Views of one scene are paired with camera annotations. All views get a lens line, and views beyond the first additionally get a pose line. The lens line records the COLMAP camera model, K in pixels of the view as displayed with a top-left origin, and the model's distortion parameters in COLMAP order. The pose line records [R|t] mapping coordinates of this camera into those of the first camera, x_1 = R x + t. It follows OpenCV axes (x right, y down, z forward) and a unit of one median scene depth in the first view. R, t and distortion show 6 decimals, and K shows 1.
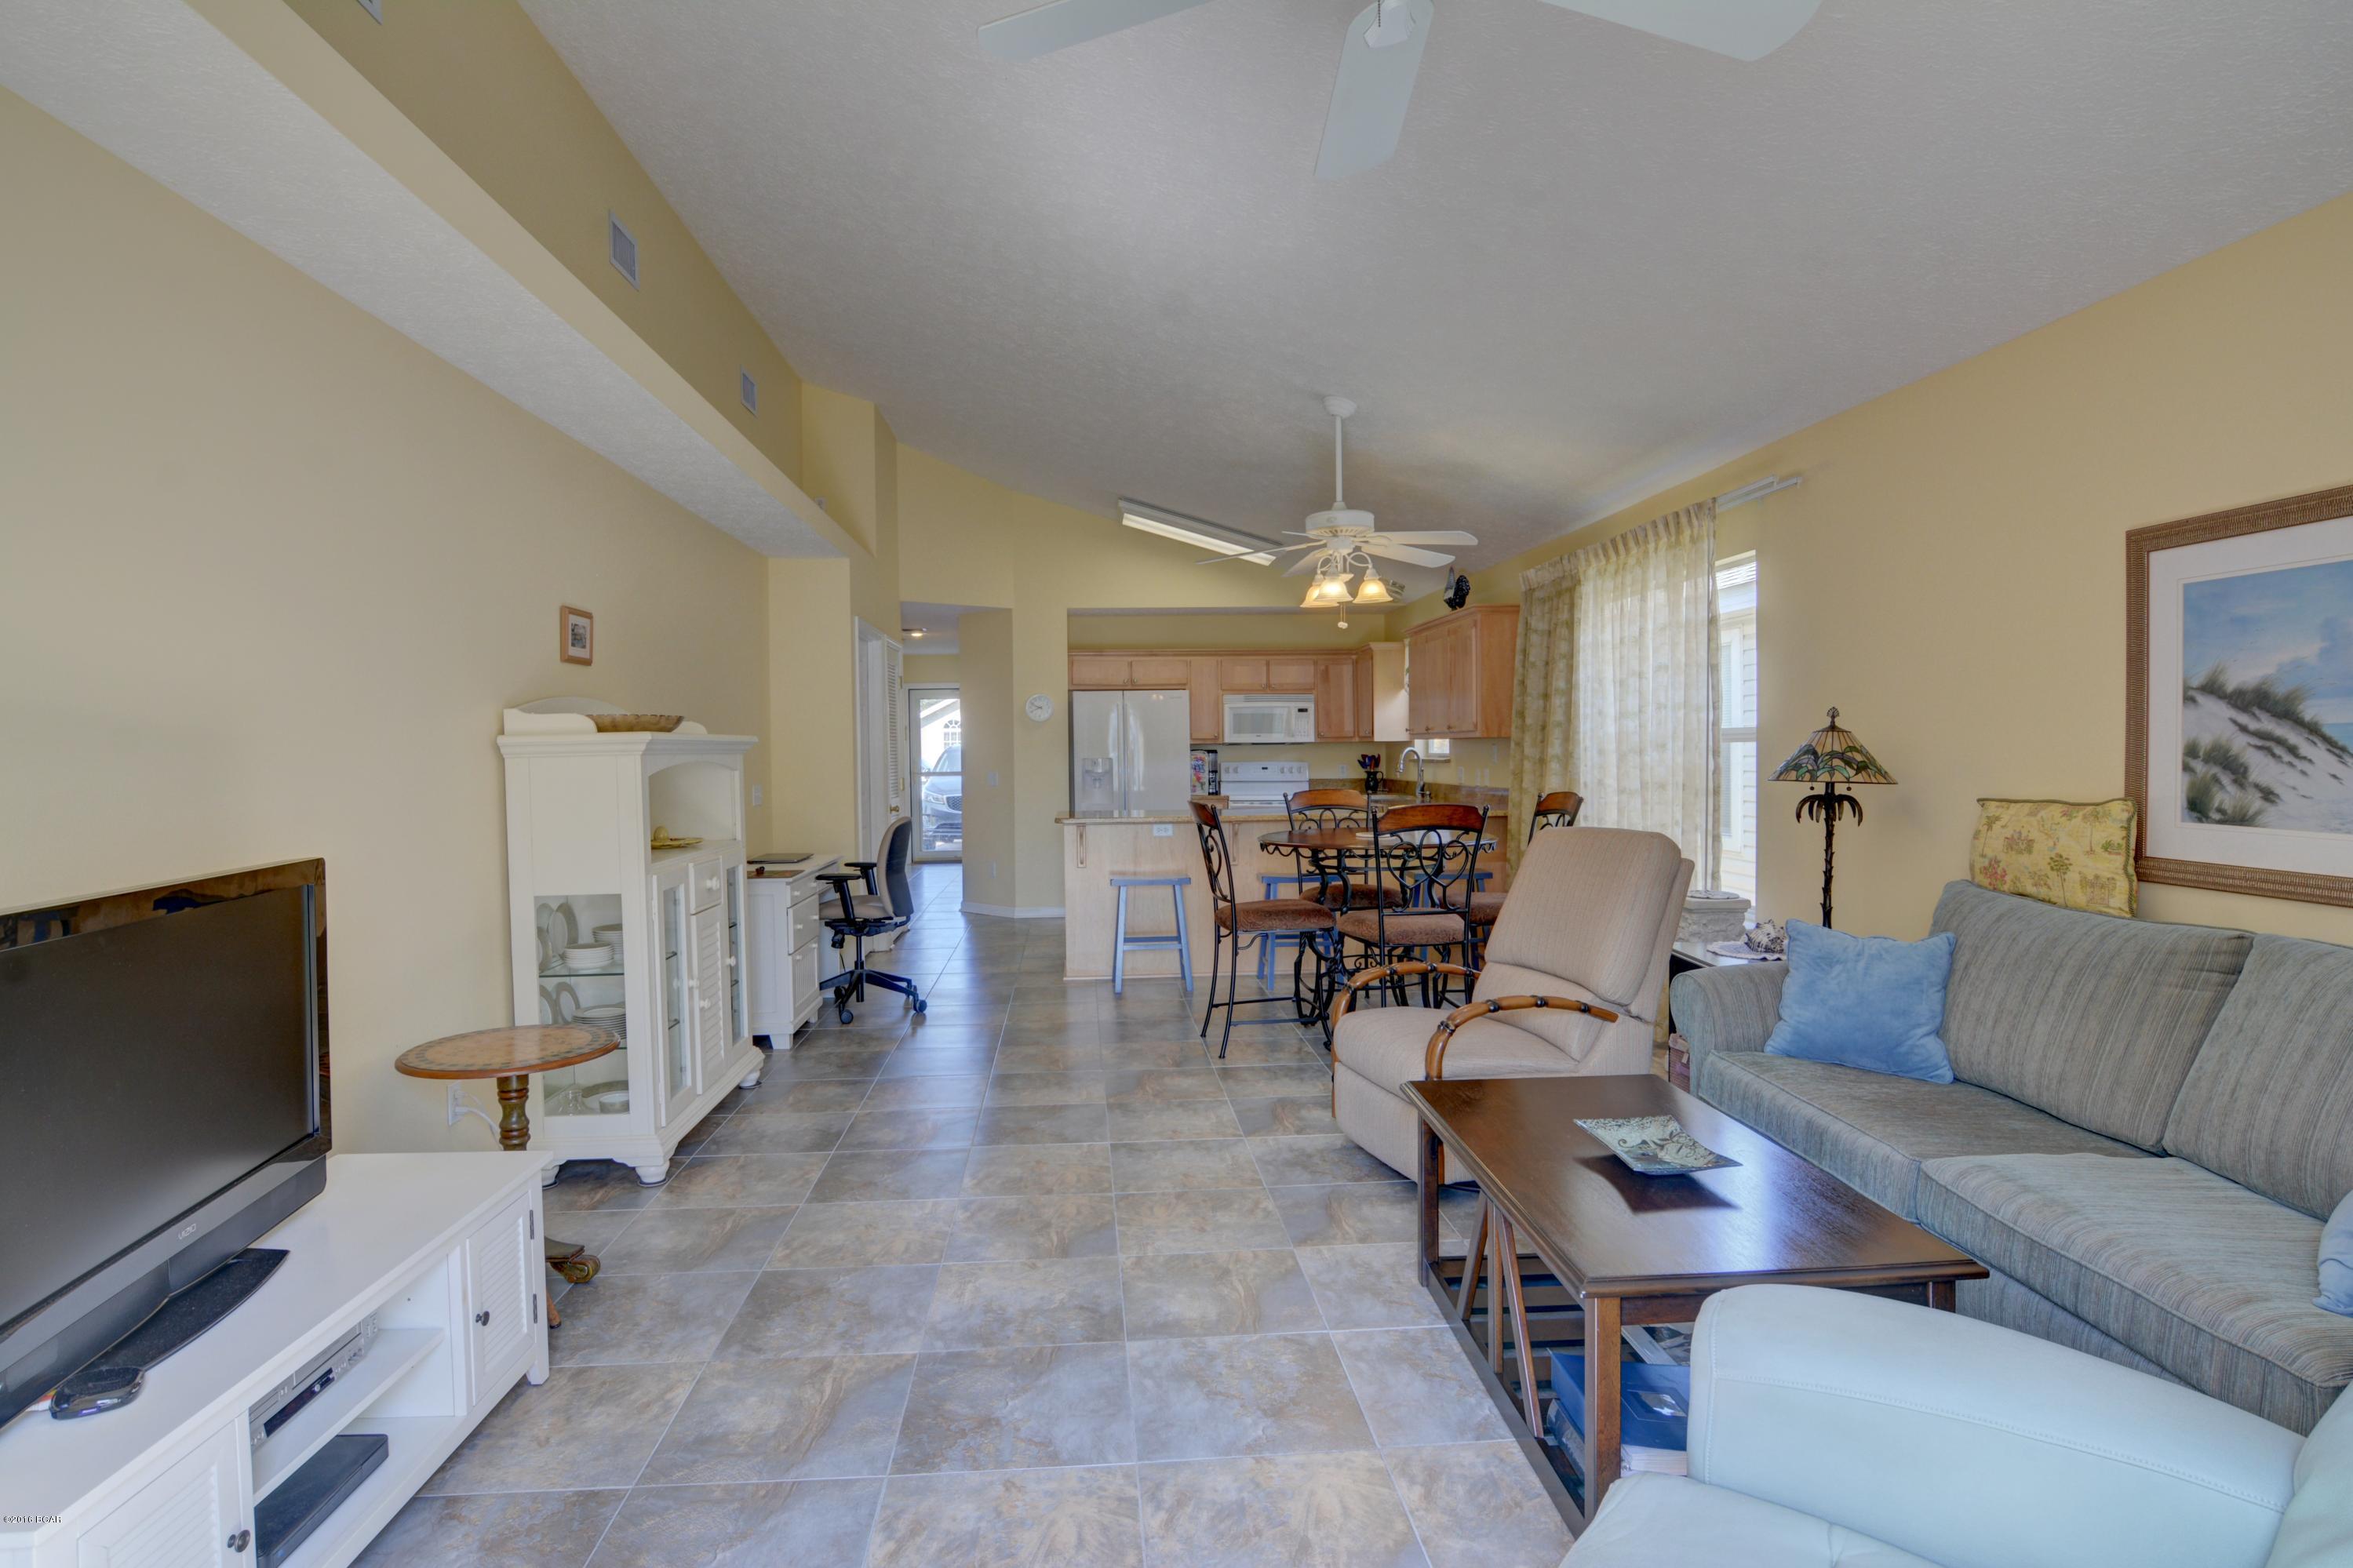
lens RADIAL K [[1193.0, 0, 1175.1], [0, 1193.0, 788.1], [0, 0, 1]] dist [-0.026103, 0.001798]
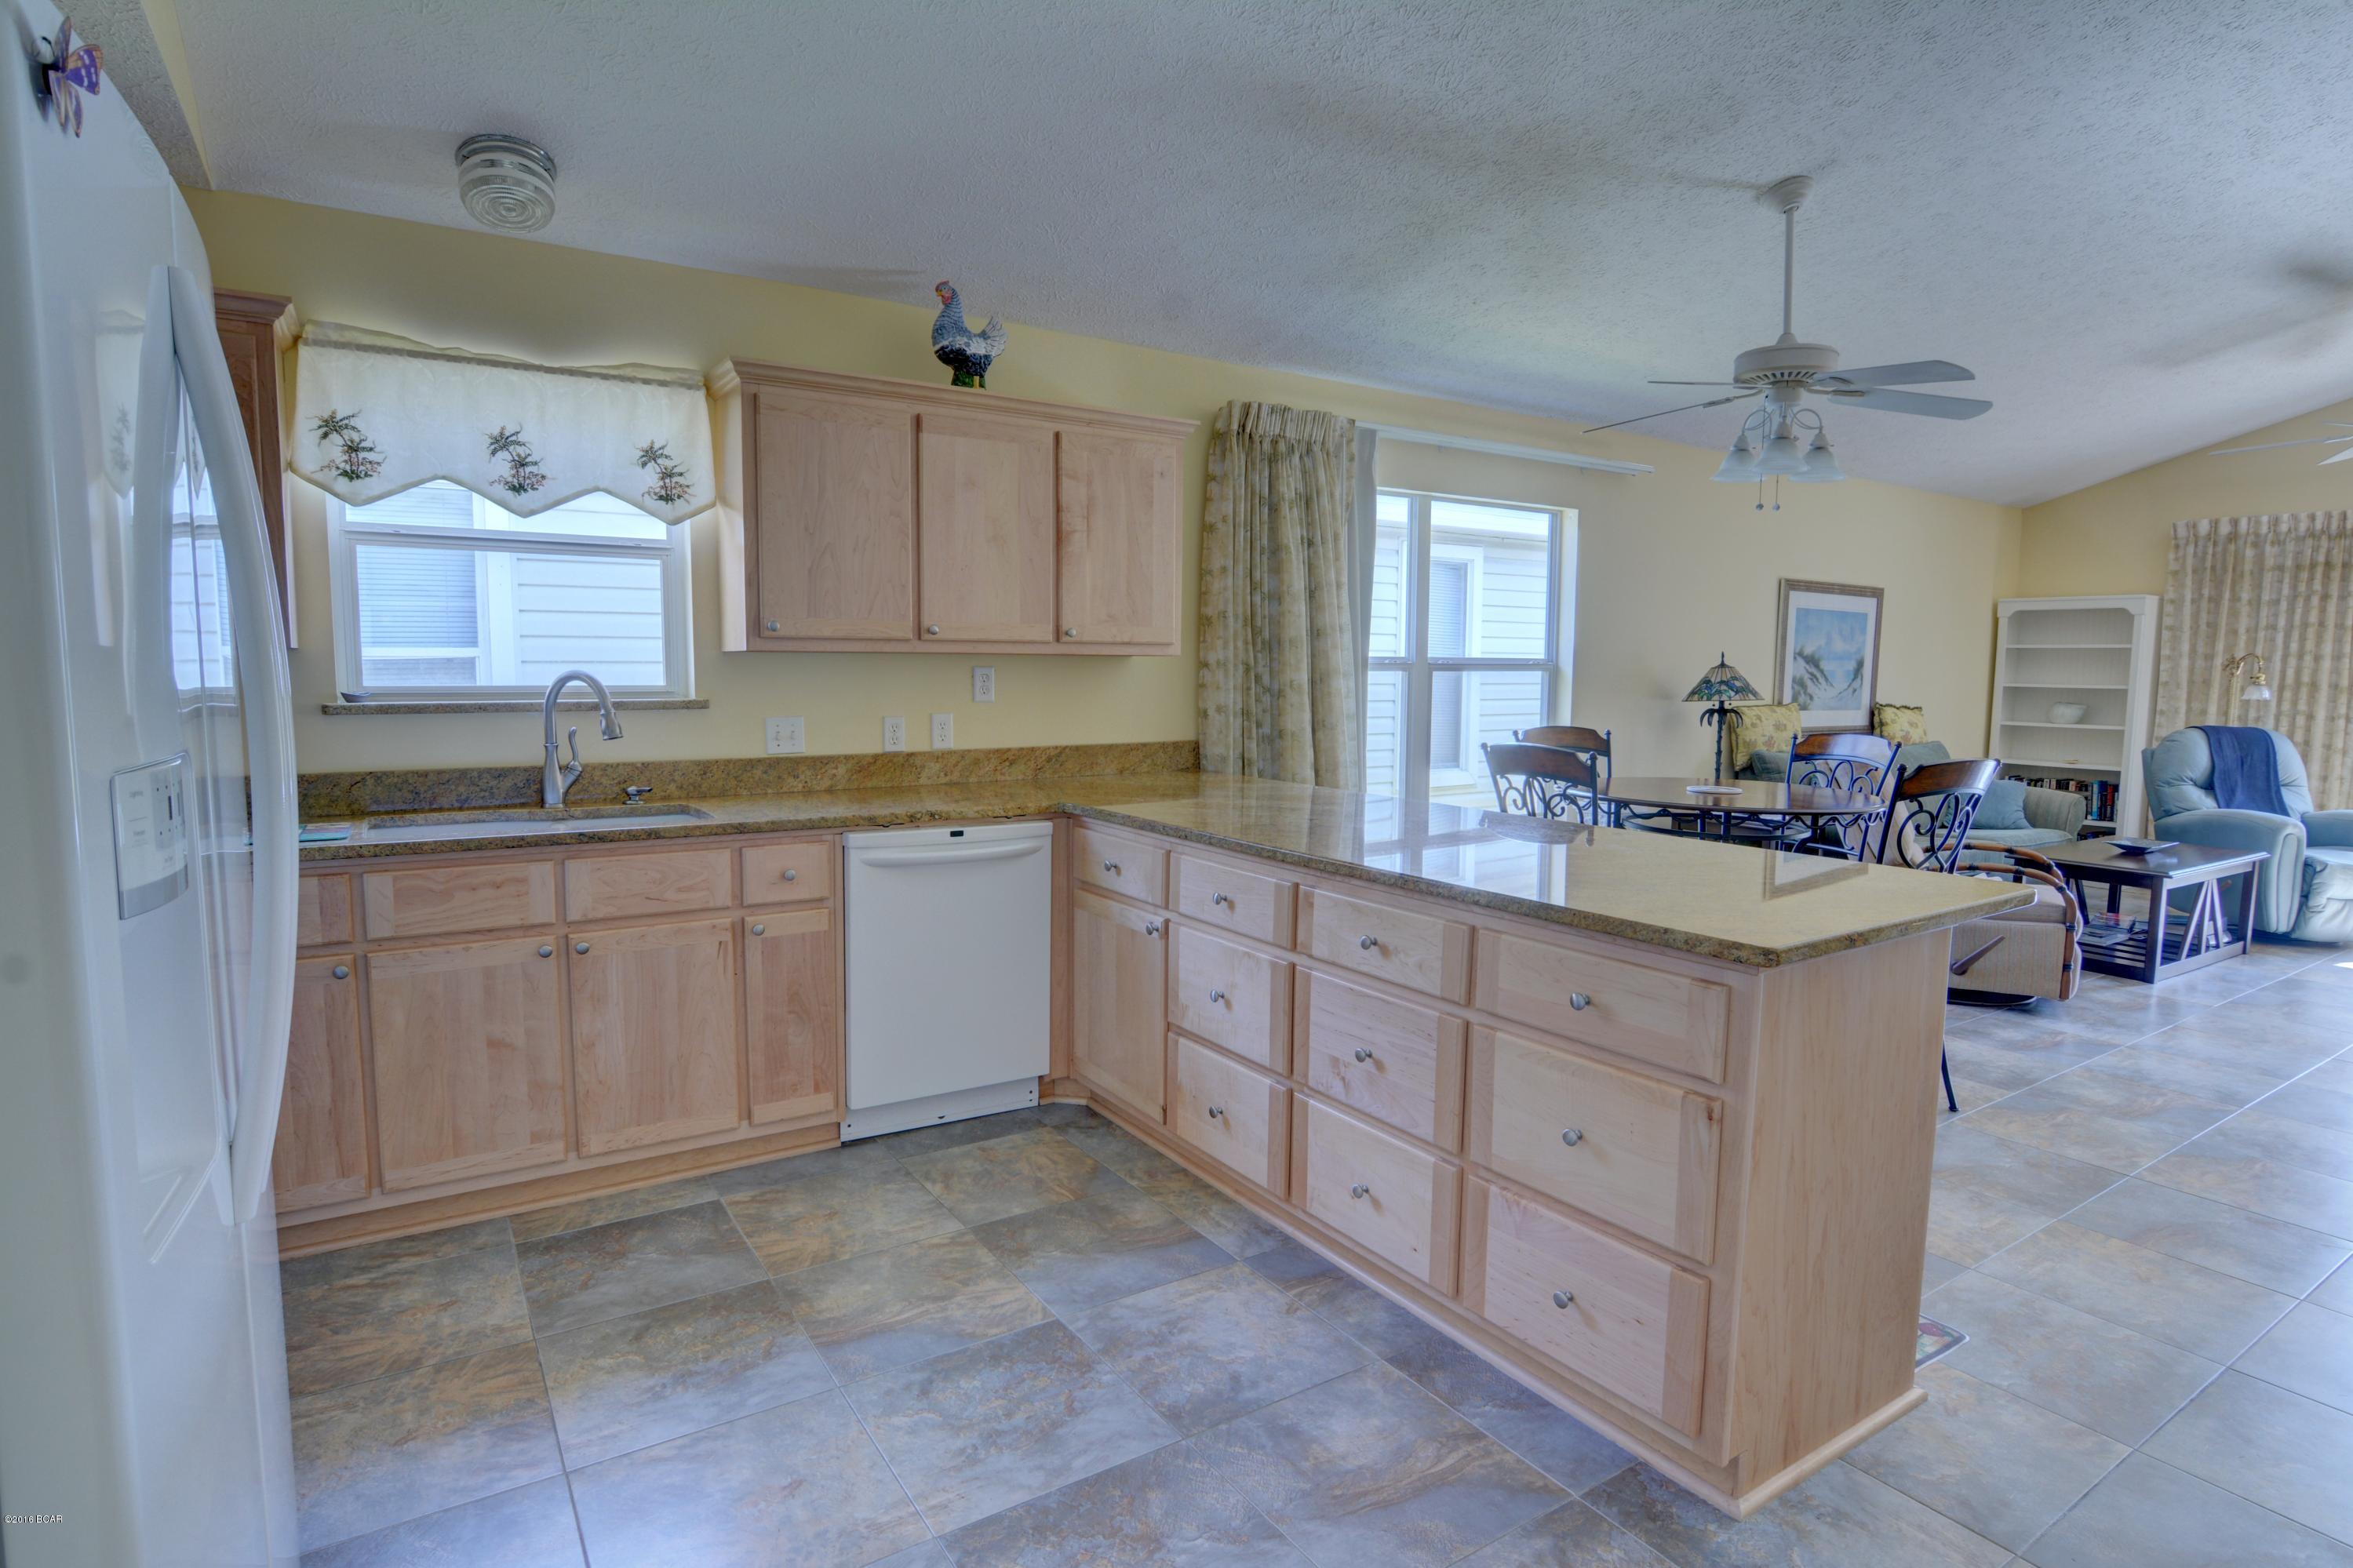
lens RADIAL K [[1193.0, 0, 1153.7], [0, 1193.0, 789.5], [0, 0, 1]] dist [-0.026103, 0.001798]
pose [[-0.459812, -0.083068, 0.884123, -0.599038], [0.027538, 0.993803, 0.107695, -0.095715], [-0.887589, 0.073866, -0.454674, 2.966232]]
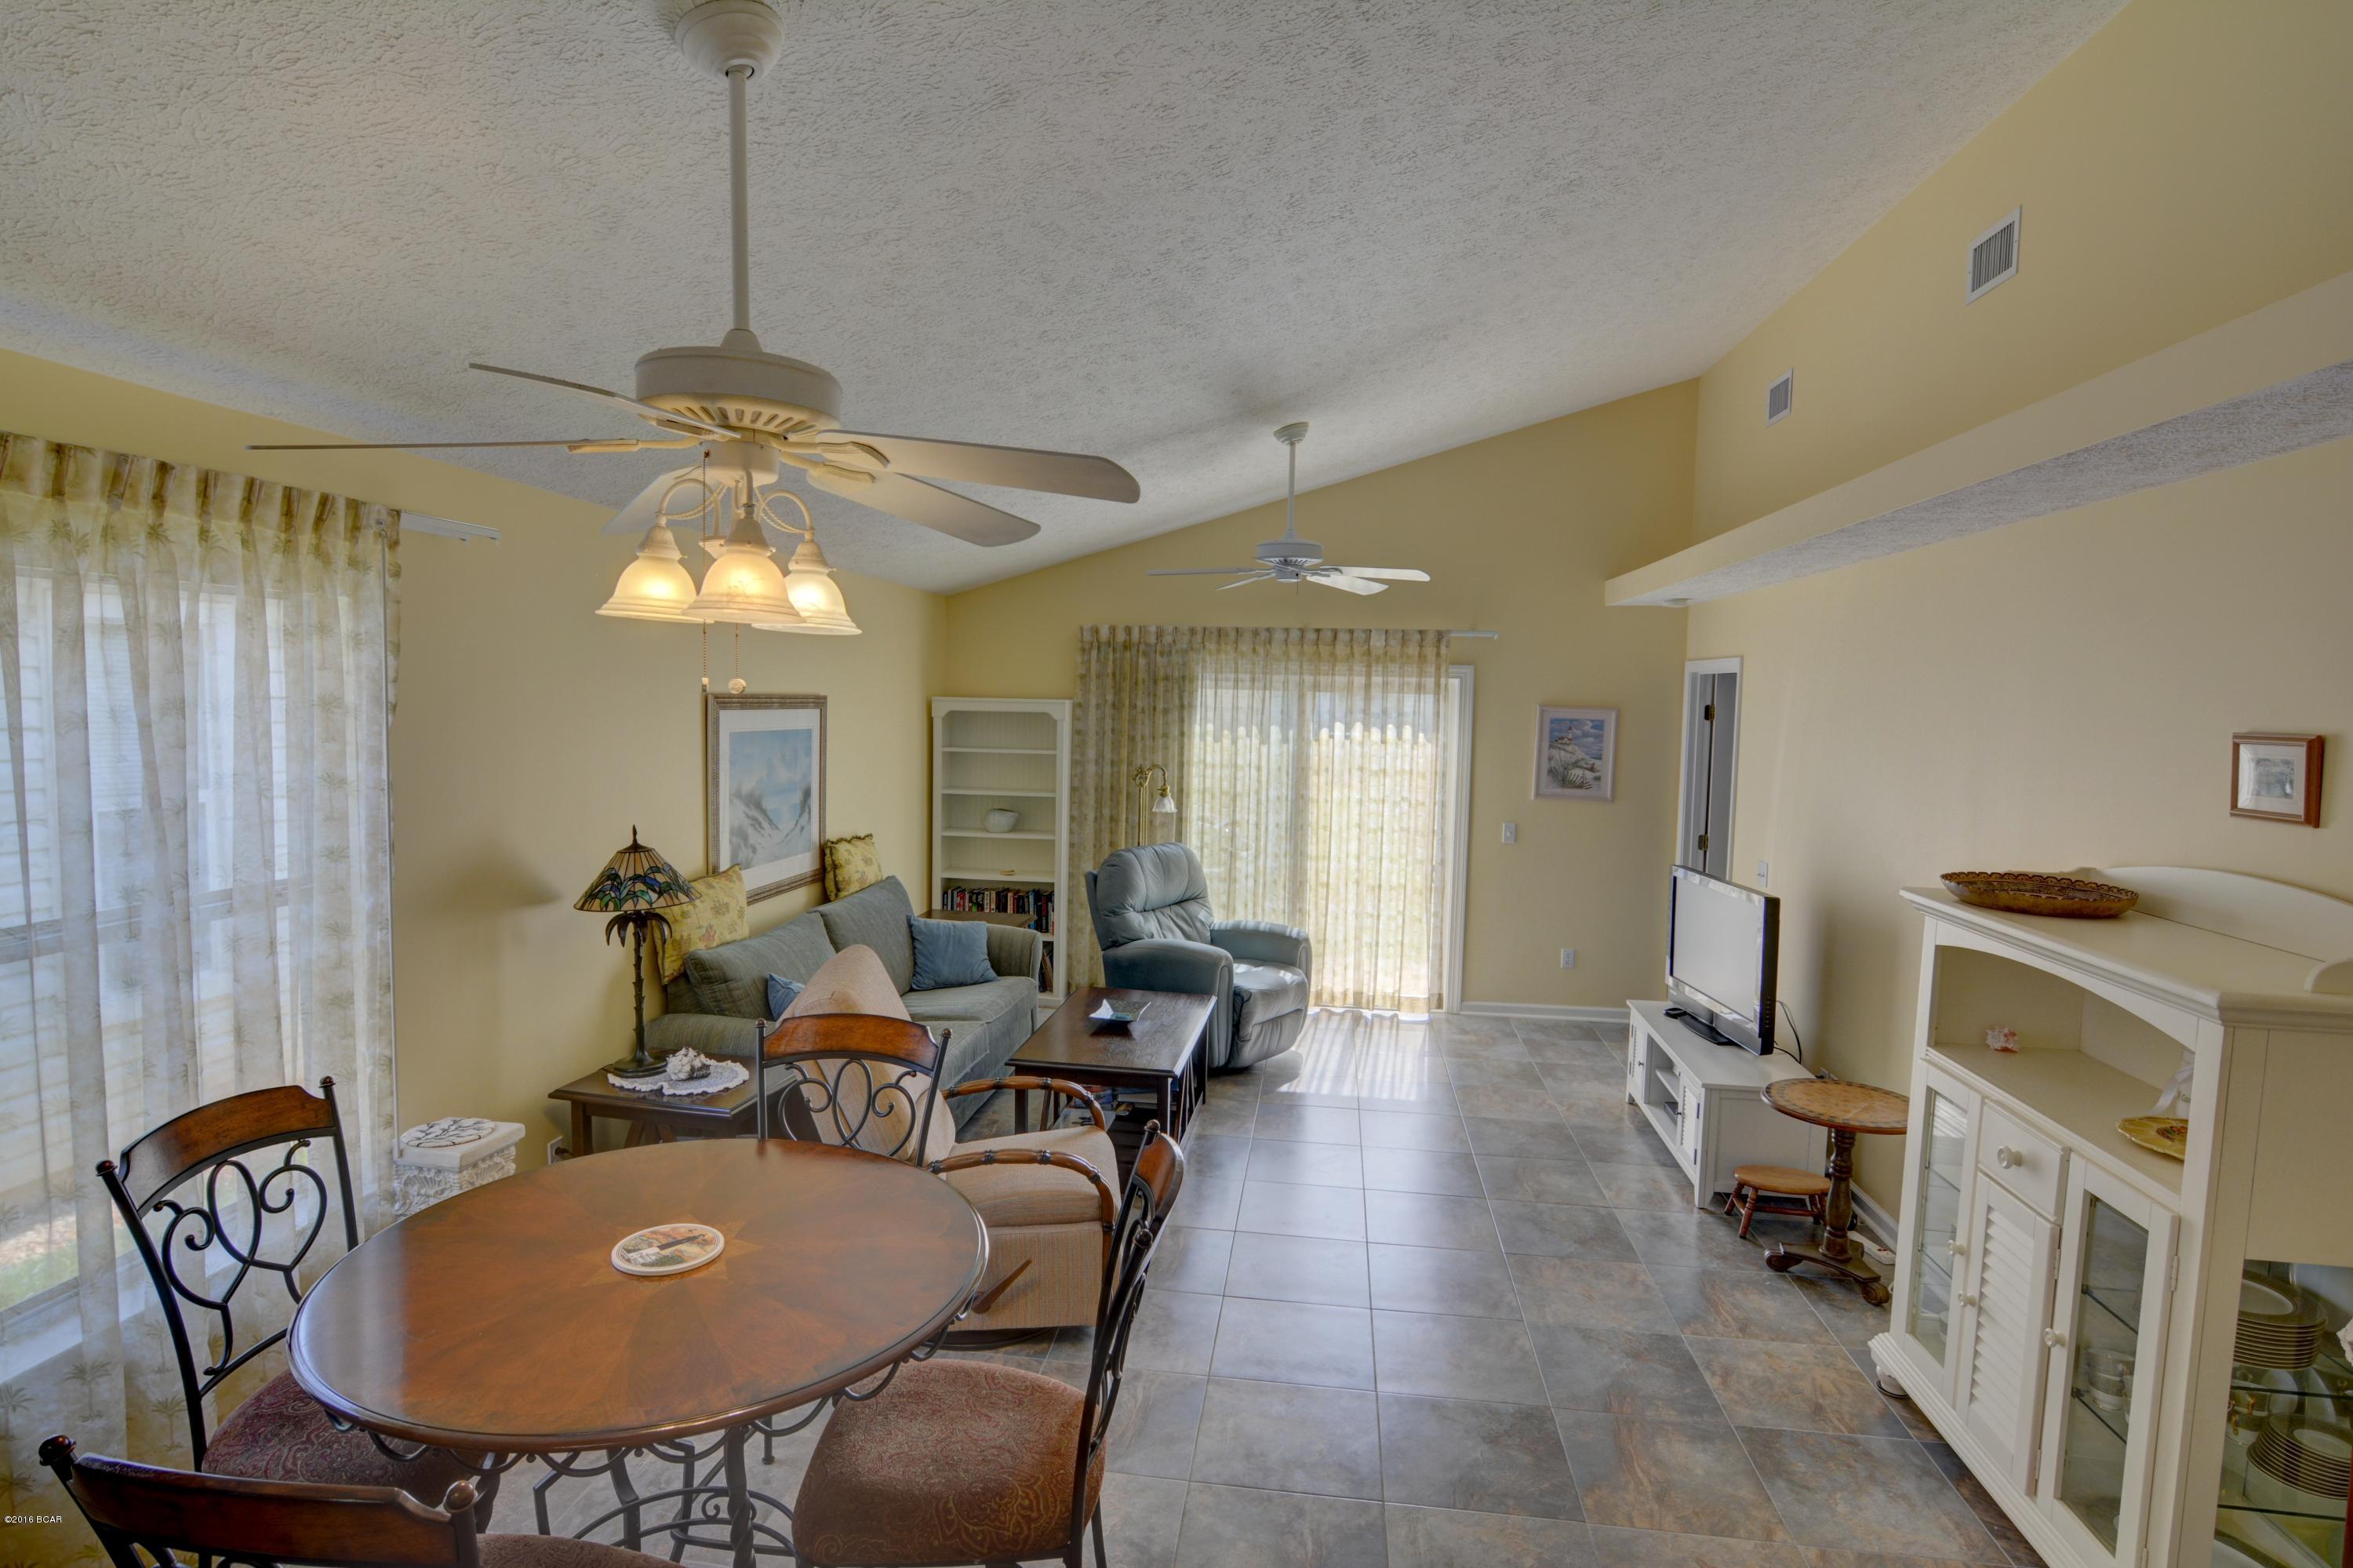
lens RADIAL K [[1193.2, 0, 1174.1], [0, 1193.2, 783.7], [0, 0, 1]] dist [-0.026103, 0.001798]
pose [[-0.977638, -0.024436, 0.208869, -0.099240], [-0.002285, 0.994402, 0.105642, -0.259683], [-0.210281, 0.102803, -0.972221, 2.318498]]
